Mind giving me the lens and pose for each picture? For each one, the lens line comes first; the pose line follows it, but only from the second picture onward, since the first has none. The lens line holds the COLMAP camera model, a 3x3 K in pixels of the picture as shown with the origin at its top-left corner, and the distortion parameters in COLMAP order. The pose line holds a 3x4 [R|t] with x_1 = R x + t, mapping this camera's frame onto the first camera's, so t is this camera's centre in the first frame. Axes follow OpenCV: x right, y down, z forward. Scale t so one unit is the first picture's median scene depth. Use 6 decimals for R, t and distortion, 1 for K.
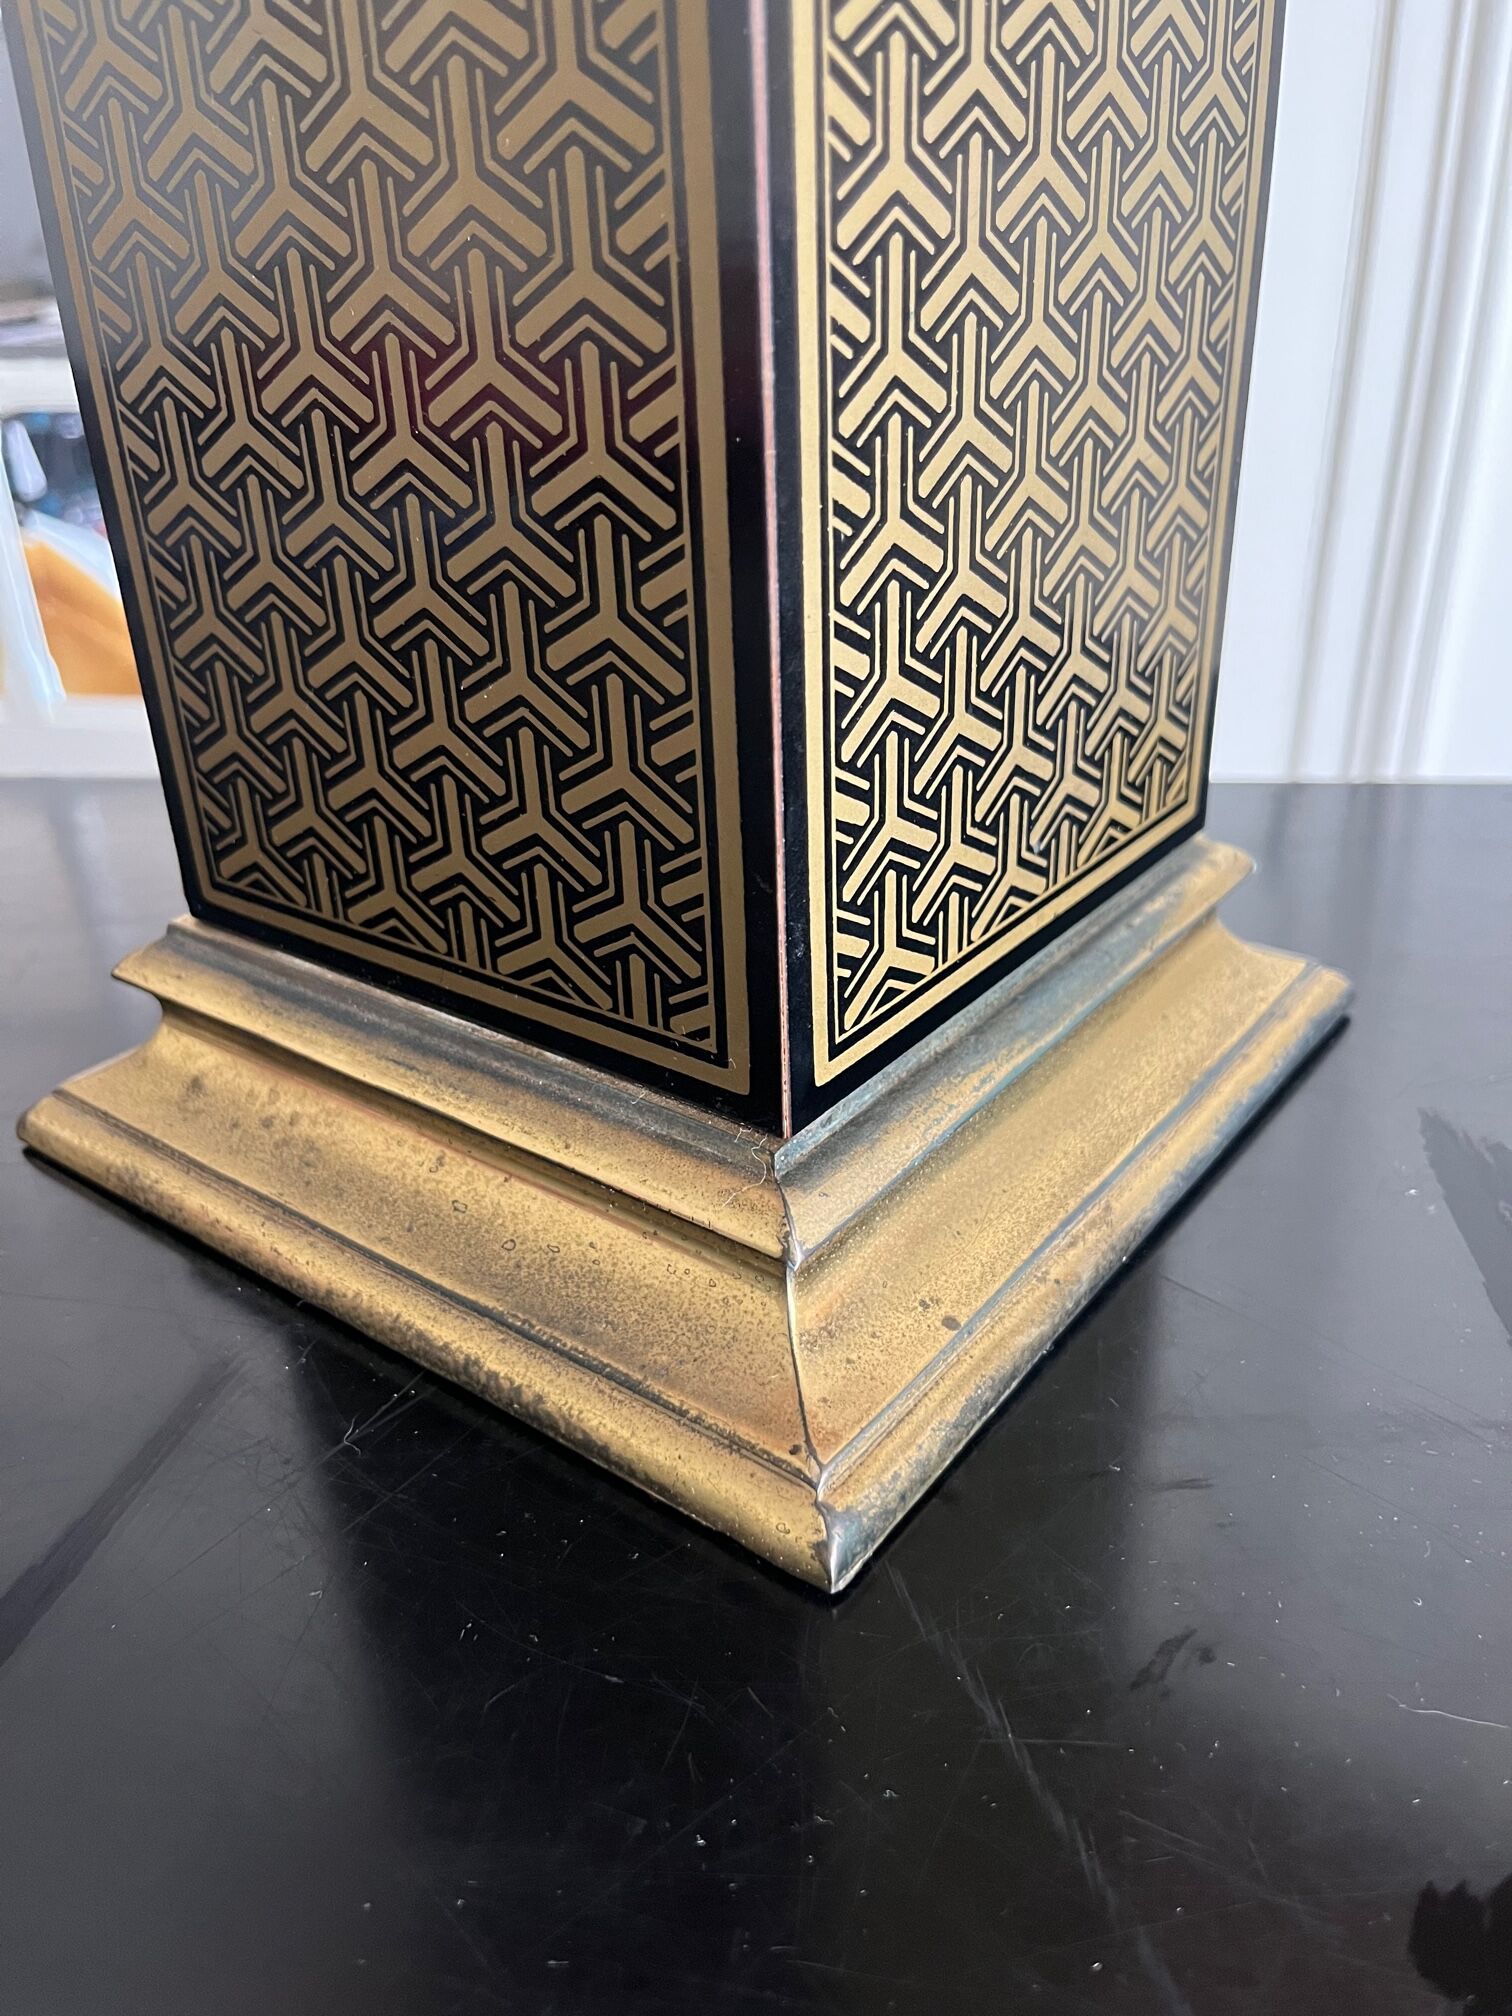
lens RADIAL K [[1558.2, 0, 738.1], [0, 1558.2, 992.3], [0, 0, 1]] dist [-0.008562, -0.008870]
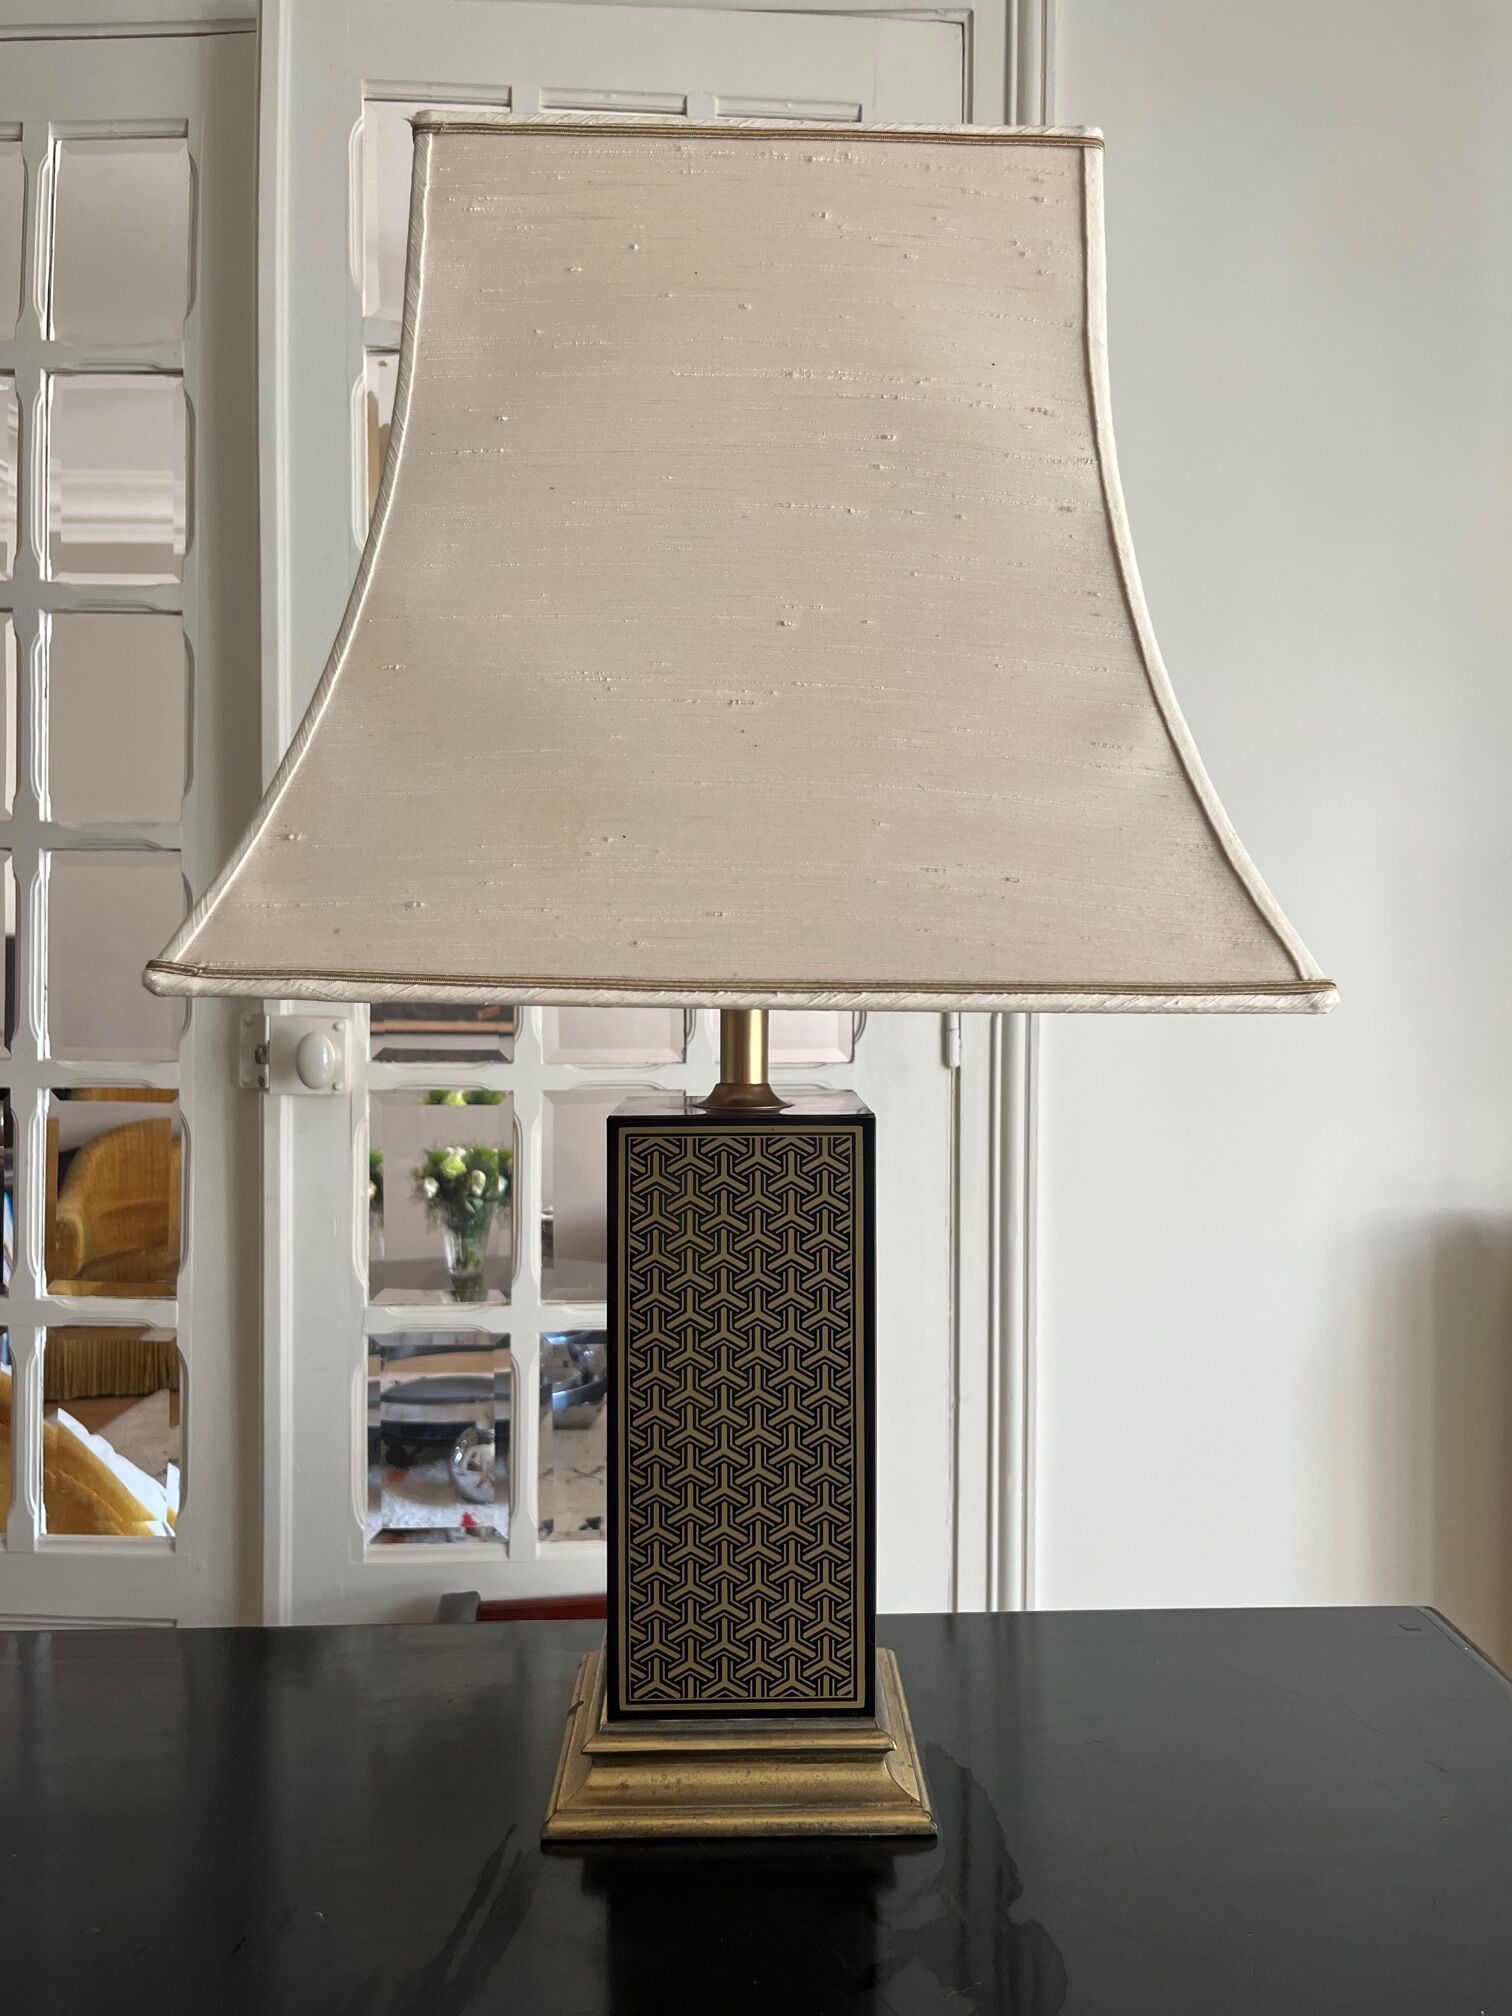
lens RADIAL K [[1554.2, 0, 765.6], [0, 1554.2, 998.7], [0, 0, 1]] dist [0.043140, -0.122560]
pose [[0.791959, 0.014529, 0.610401, -2.400521], [0.263629, 0.893590, -0.363313, -0.147758], [-0.550727, 0.448649, 0.703857, -2.174496]]
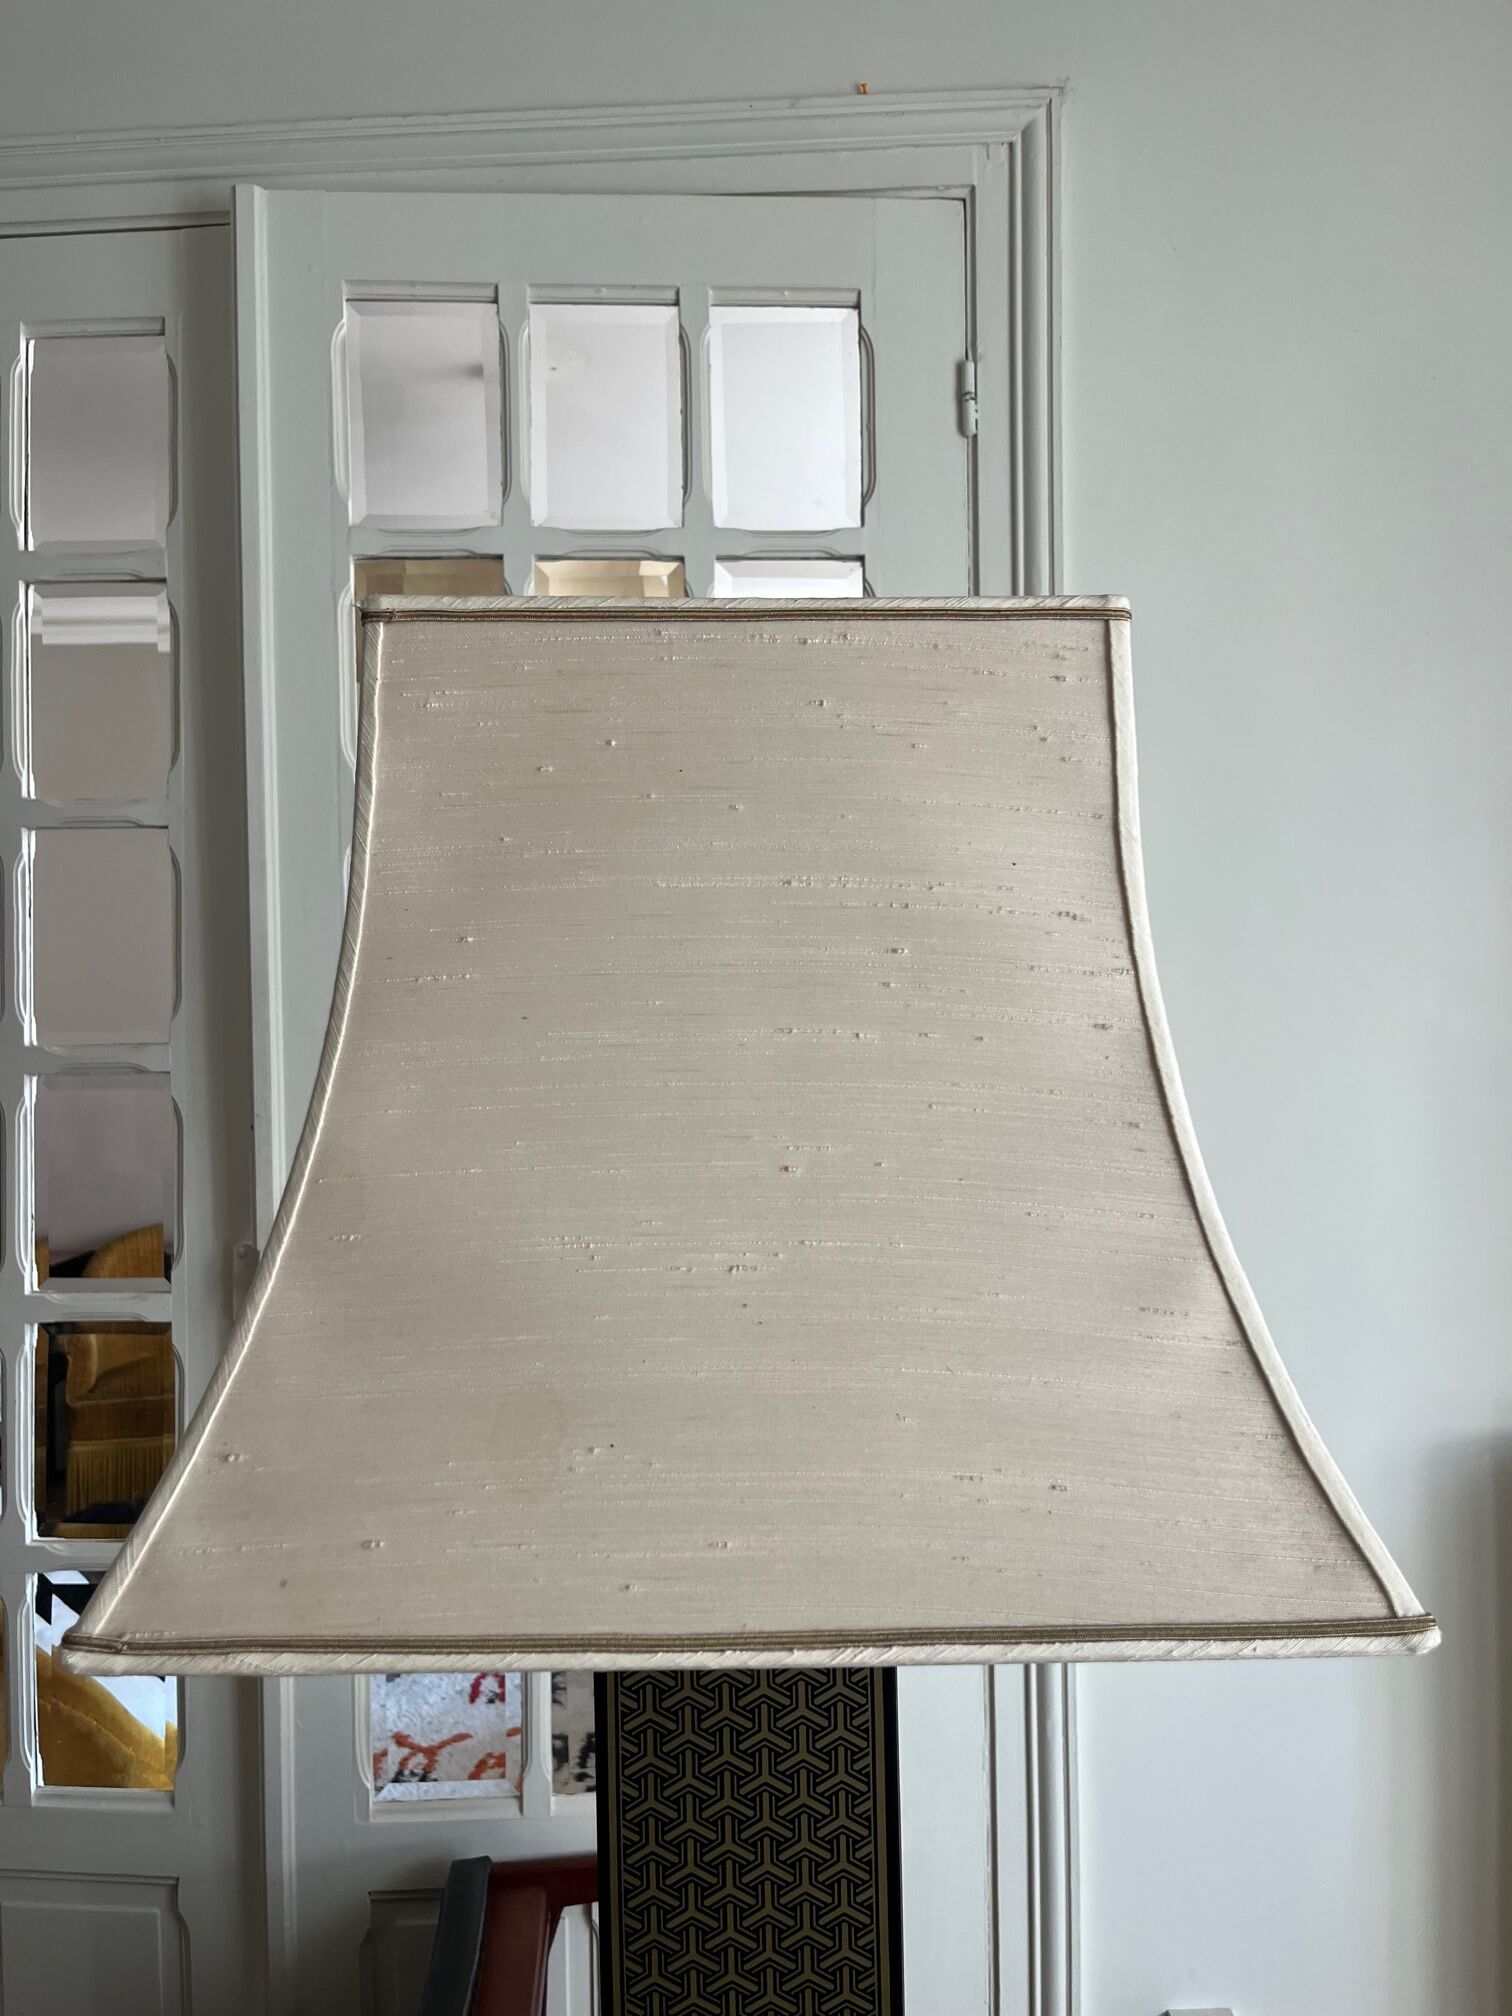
lens RADIAL K [[1558.2, 0, 738.1], [0, 1558.2, 992.3], [0, 0, 1]] dist [-0.008562, -0.008870]
pose [[0.790855, 0.022877, 0.611576, -2.245931], [0.282234, 0.873062, -0.397626, -1.117400], [-0.543040, 0.487072, 0.684008, -2.323360]]
